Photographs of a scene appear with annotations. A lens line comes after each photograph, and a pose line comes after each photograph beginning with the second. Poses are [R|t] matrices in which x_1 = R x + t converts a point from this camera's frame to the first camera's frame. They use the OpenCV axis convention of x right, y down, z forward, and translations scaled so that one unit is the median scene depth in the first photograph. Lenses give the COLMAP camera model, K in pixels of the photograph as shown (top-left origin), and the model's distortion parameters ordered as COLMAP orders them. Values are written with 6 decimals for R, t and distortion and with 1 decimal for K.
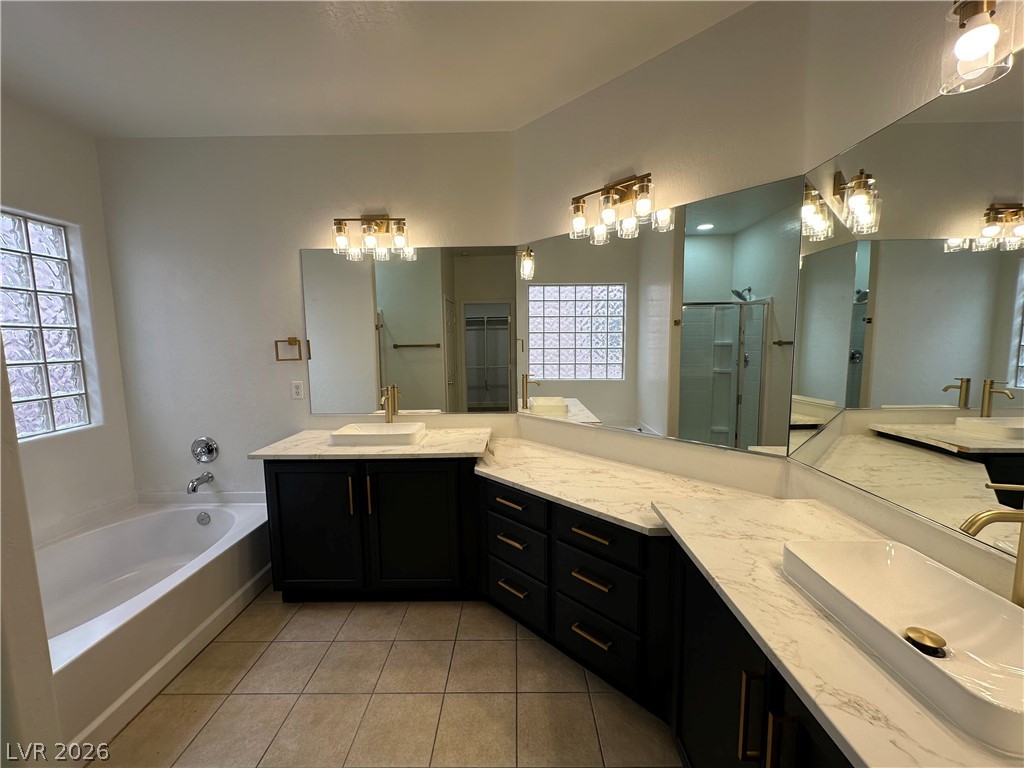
lens RADIAL K [[411.1, 0, 512.2], [0, 411.1, 388.6], [0, 0, 1]] dist [-0.009782, 0.000669]
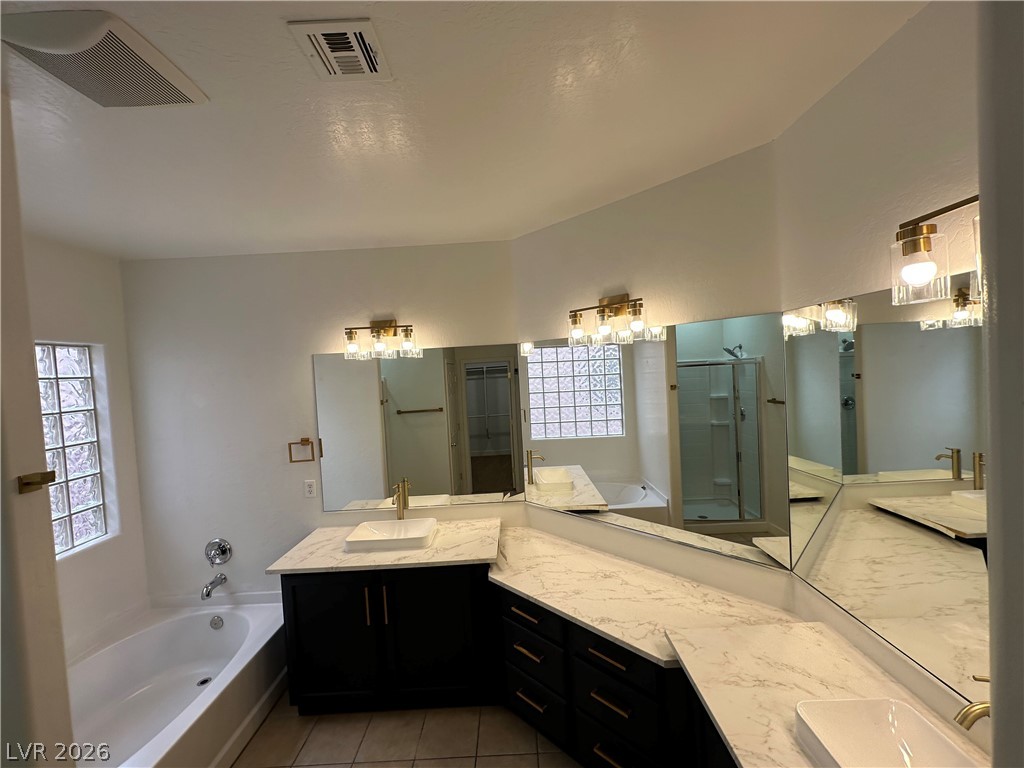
lens RADIAL K [[411.1, 0, 512.1], [0, 411.1, 382.4], [0, 0, 1]] dist [-0.009782, 0.000669]
pose [[0.999063, -0.042780, 0.006577, -0.015757], [0.043165, 0.995953, -0.078826, -0.168597], [-0.003179, 0.079036, 0.996867, -0.046921]]
